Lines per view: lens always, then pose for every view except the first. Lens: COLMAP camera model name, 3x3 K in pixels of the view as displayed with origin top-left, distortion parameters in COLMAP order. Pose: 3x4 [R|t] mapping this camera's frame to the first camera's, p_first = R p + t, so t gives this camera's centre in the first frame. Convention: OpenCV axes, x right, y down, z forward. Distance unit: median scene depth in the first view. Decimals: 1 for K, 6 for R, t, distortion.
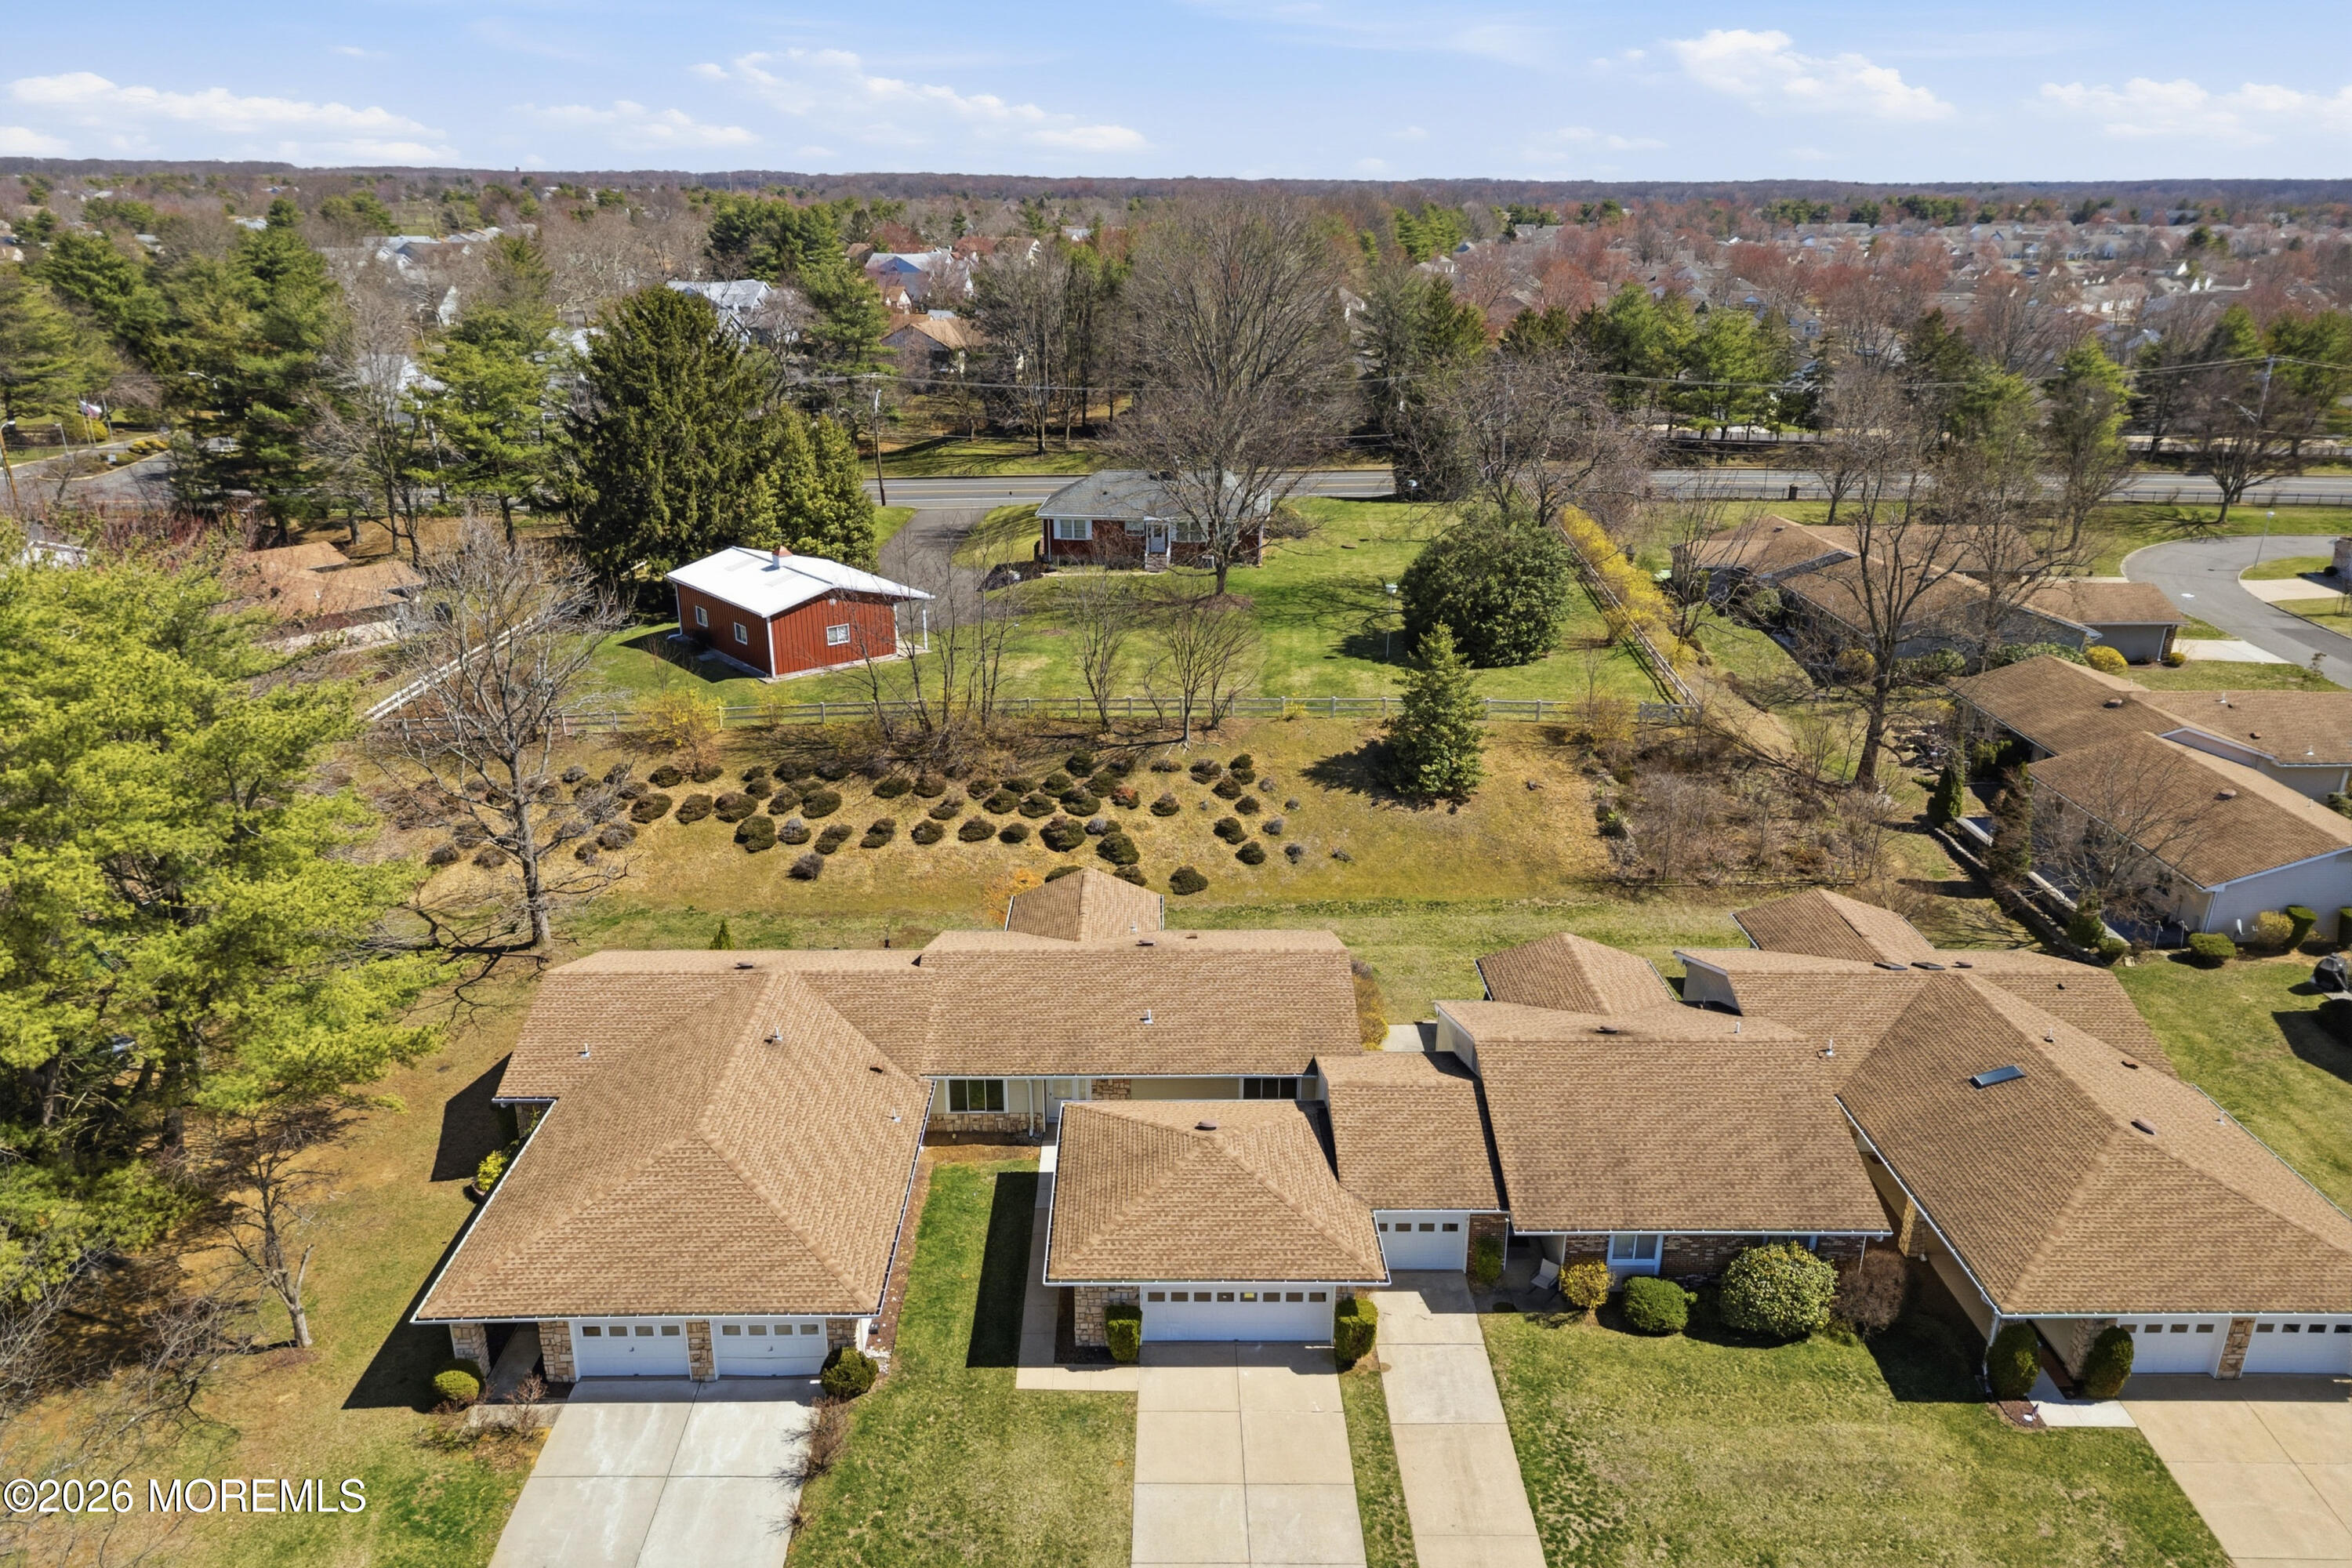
lens RADIAL K [[1638.9, 0, 1176.0], [0, 1638.9, 784.0], [0, 0, 1]] dist [0.161266, -0.423666]
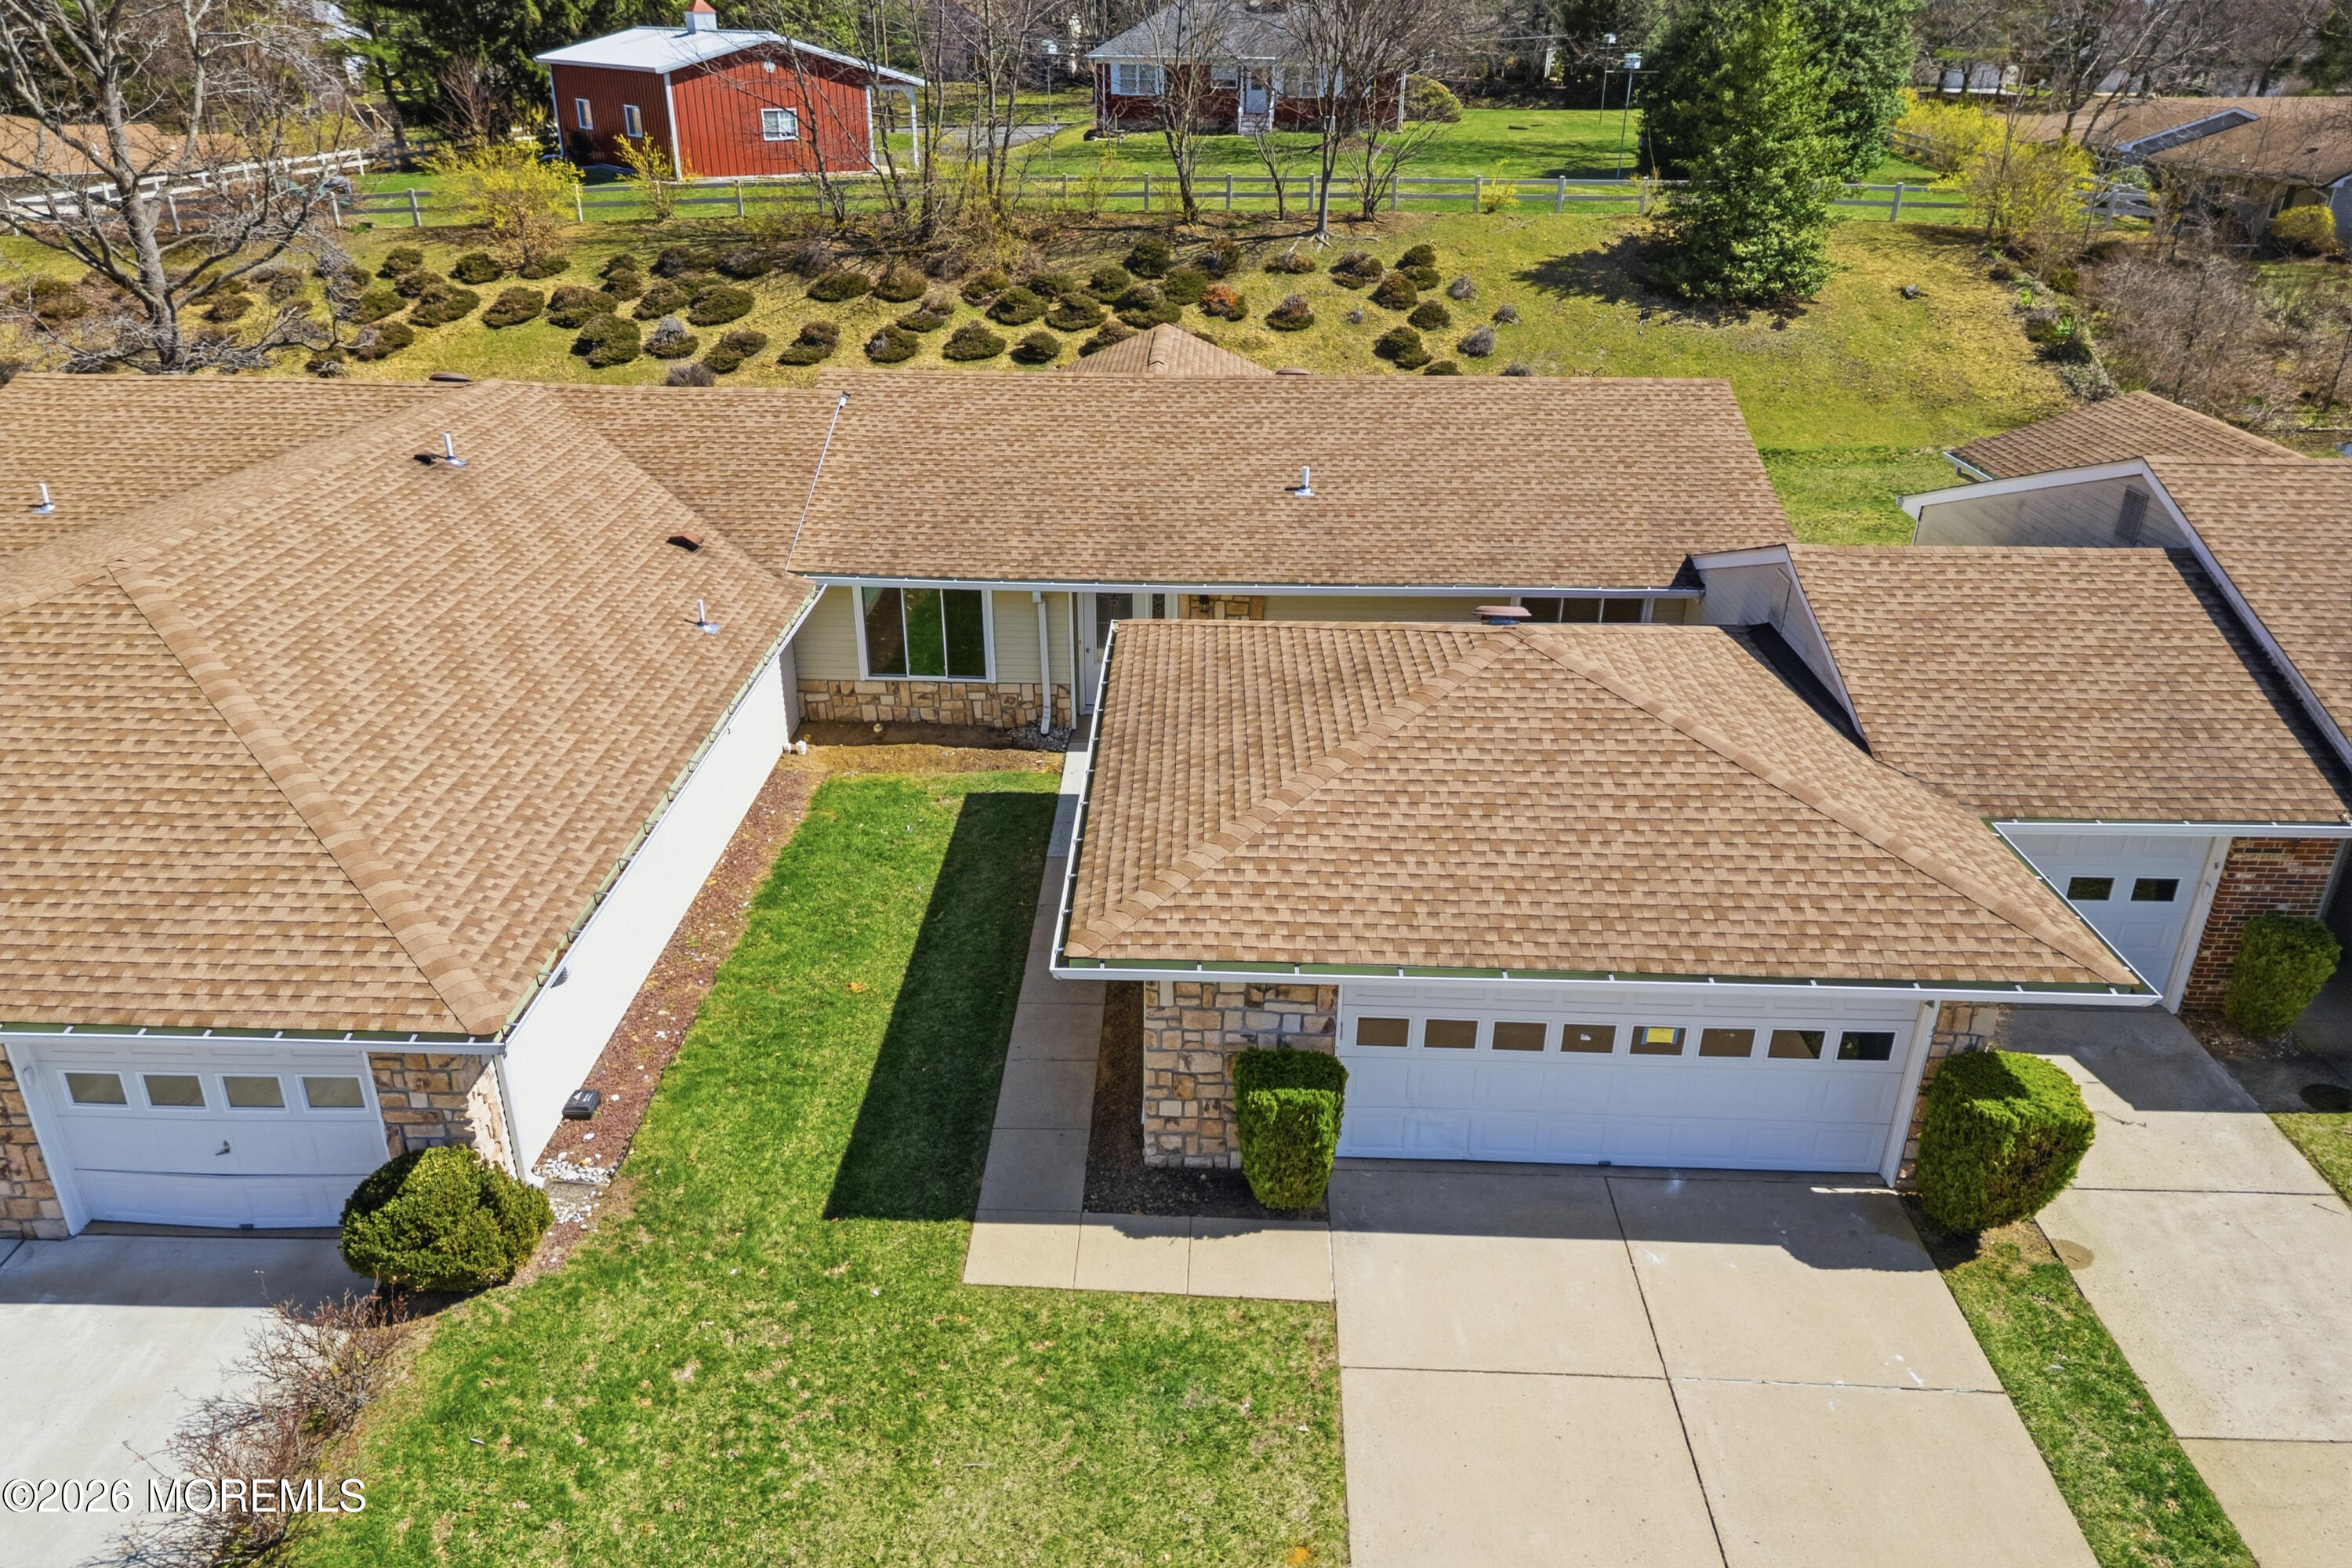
lens RADIAL K [[1667.7, 0, 1176.0], [0, 1667.7, 784.0], [0, 0, 1]] dist [0.065655, -0.073884]
pose [[0.999307, 0.018651, -0.032204, -0.025838], [-0.015858, 0.996262, 0.084917, 0.134202], [0.033668, -0.084347, 0.995867, 0.385598]]
